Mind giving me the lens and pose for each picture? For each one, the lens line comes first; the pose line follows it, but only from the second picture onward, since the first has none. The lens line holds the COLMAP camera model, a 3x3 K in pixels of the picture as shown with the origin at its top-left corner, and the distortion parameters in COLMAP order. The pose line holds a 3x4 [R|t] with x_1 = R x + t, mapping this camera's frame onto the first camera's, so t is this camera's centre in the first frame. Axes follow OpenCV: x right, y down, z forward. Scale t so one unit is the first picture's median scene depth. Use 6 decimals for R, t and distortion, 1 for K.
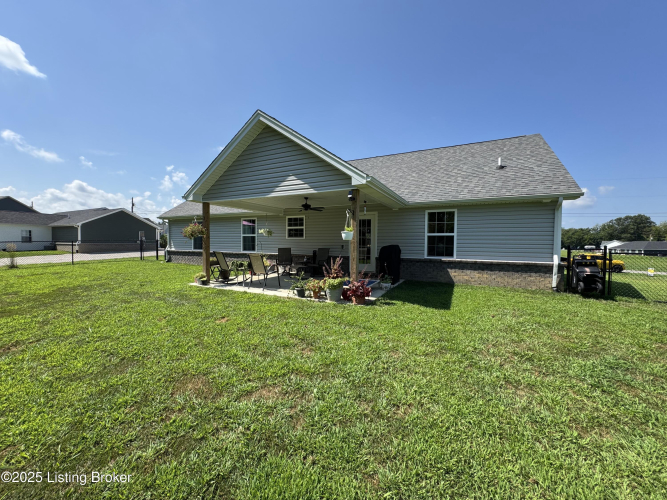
lens RADIAL K [[266.6, 0, 333.5], [0, 266.6, 250.0], [0, 0, 1]] dist [-0.003146, -0.000307]
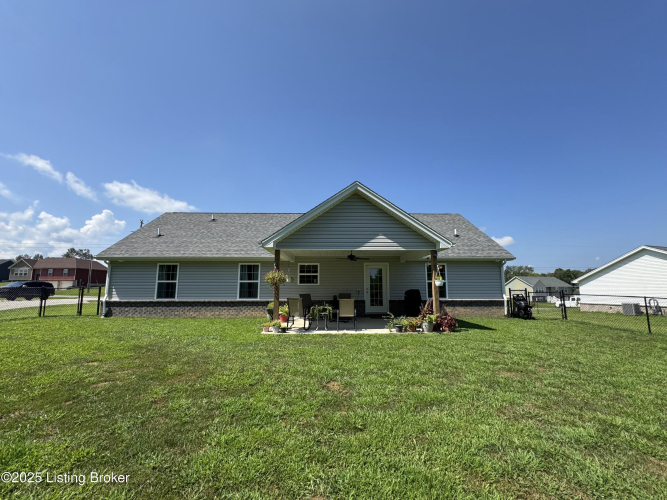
lens RADIAL K [[285.7, 0, 333.5], [0, 285.7, 250.0], [0, 0, 1]] dist [-0.000685, -0.000056]
pose [[0.883508, 0.052198, 0.465499, -0.754712], [0.022816, 0.987797, -0.154069, -0.003521], [-0.467860, 0.146743, 0.871535, -0.053120]]
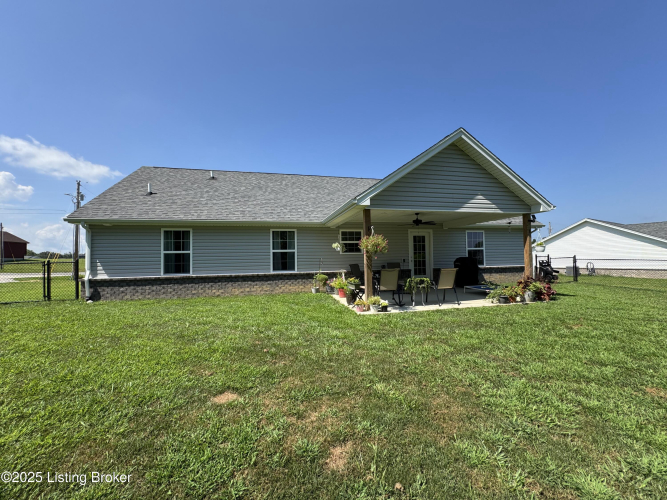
lens RADIAL K [[266.6, 0, 333.5], [0, 266.6, 250.0], [0, 0, 1]] dist [-0.003146, -0.000307]
pose [[0.766139, -0.003913, 0.642663, -1.016292], [0.043701, 0.997984, -0.046021, -0.021232], [-0.641187, 0.063343, 0.764766, 0.428161]]
